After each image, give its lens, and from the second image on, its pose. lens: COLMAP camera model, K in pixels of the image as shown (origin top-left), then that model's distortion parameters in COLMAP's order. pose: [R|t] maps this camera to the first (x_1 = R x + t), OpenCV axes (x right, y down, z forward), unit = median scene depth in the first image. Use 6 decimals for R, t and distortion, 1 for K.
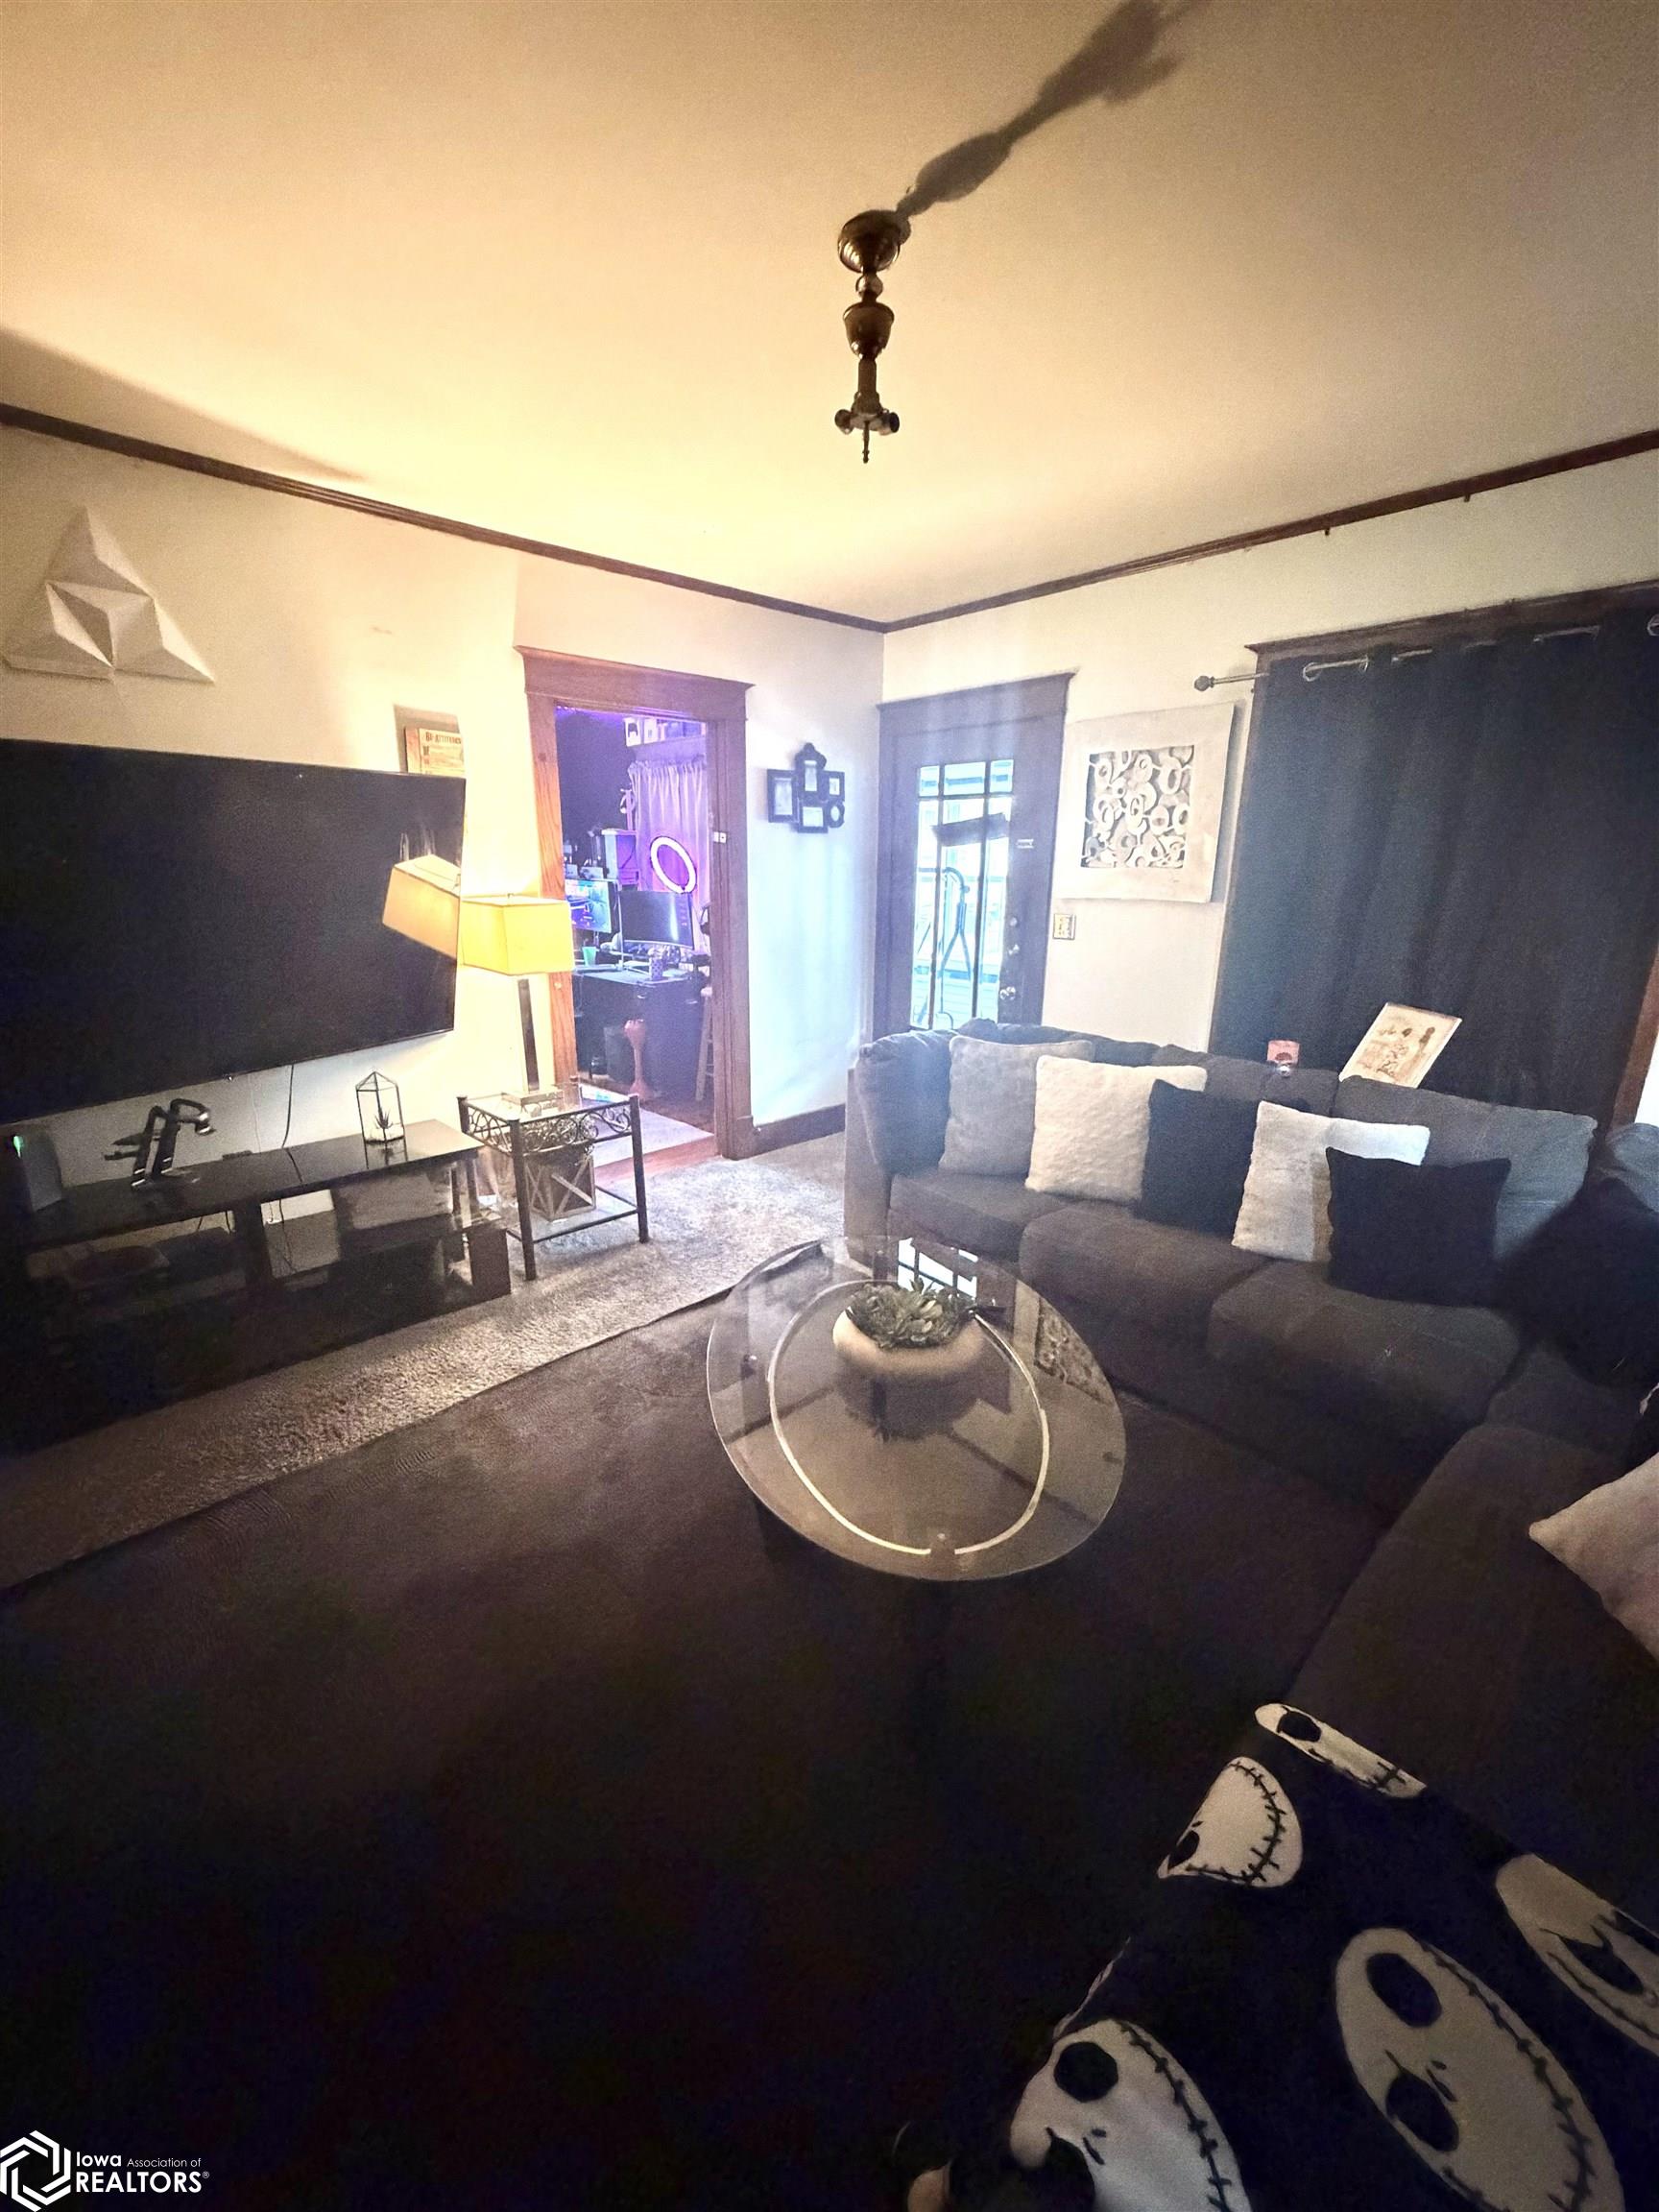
lens RADIAL K [[897.6, 0, 829.4], [0, 897.6, 1100.9], [0, 0, 1]] dist [0.000316, -0.000168]
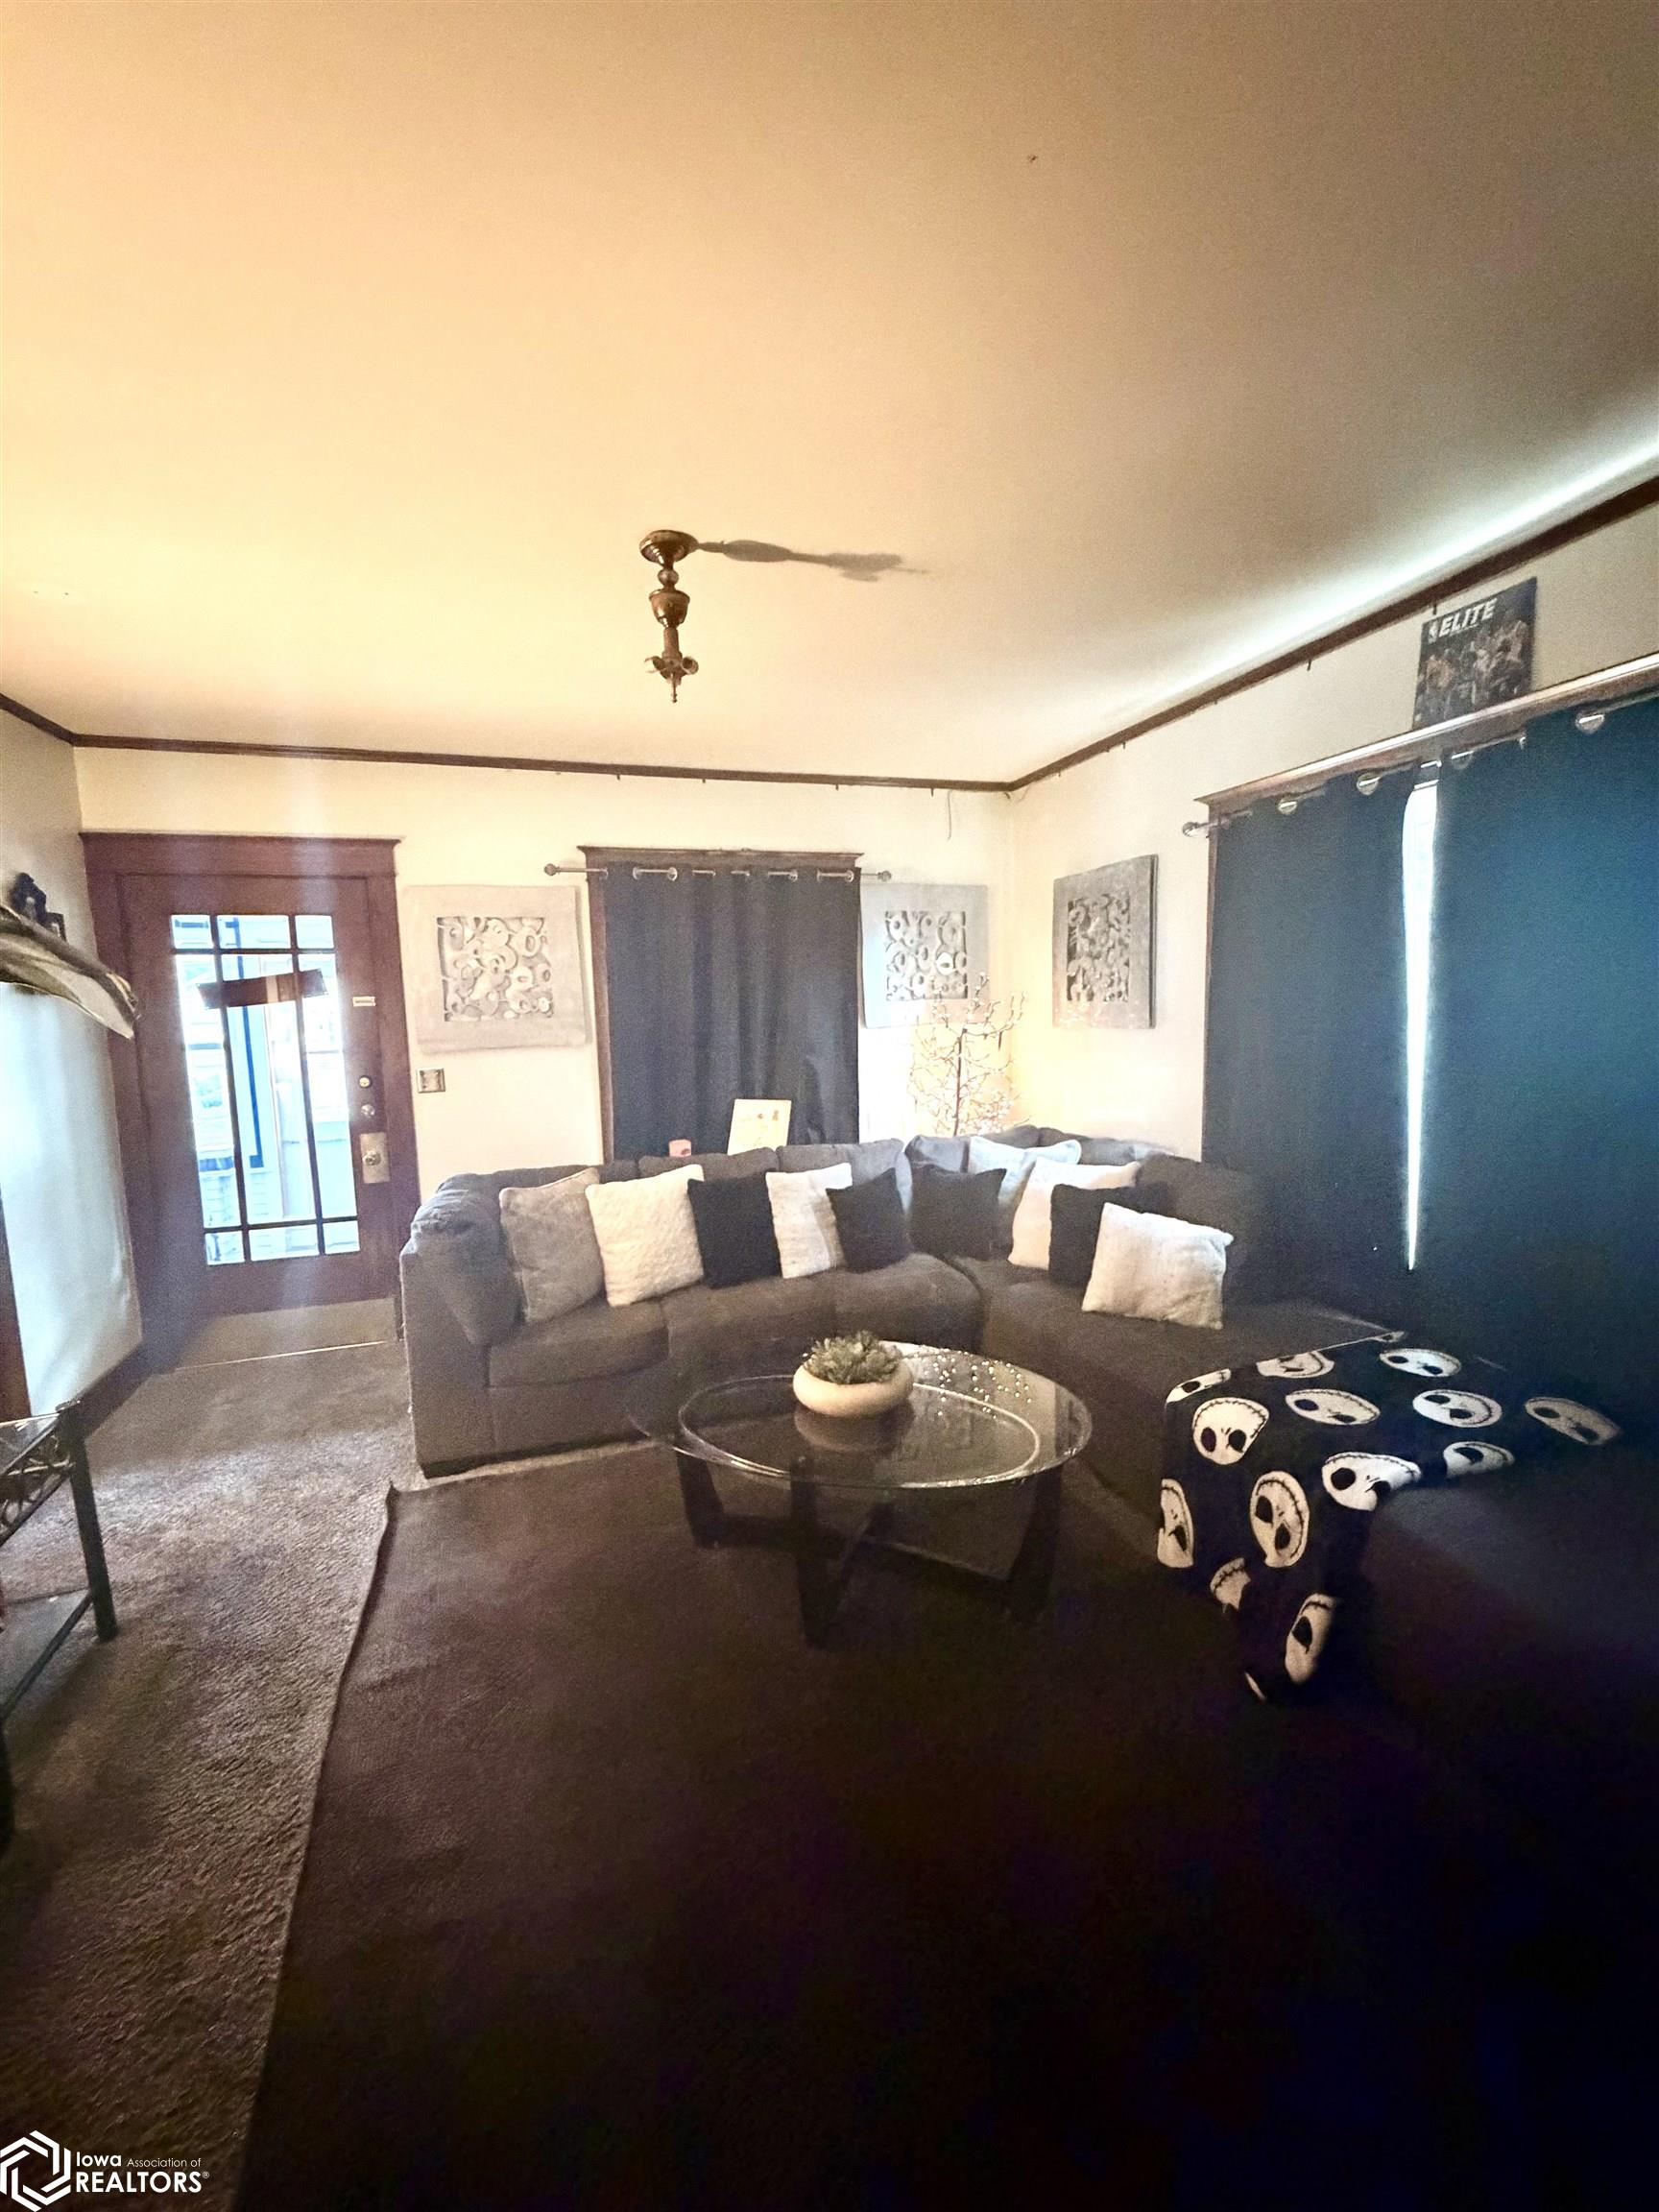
lens RADIAL K [[897.6, 0, 829.6], [0, 897.6, 1107.2], [0, 0, 1]] dist [0.000316, -0.000168]
pose [[0.392815, -0.137012, 0.909353, -0.595857], [0.268697, 0.962788, 0.028993, -0.091060], [-0.879487, 0.232952, 0.415013, 0.242501]]
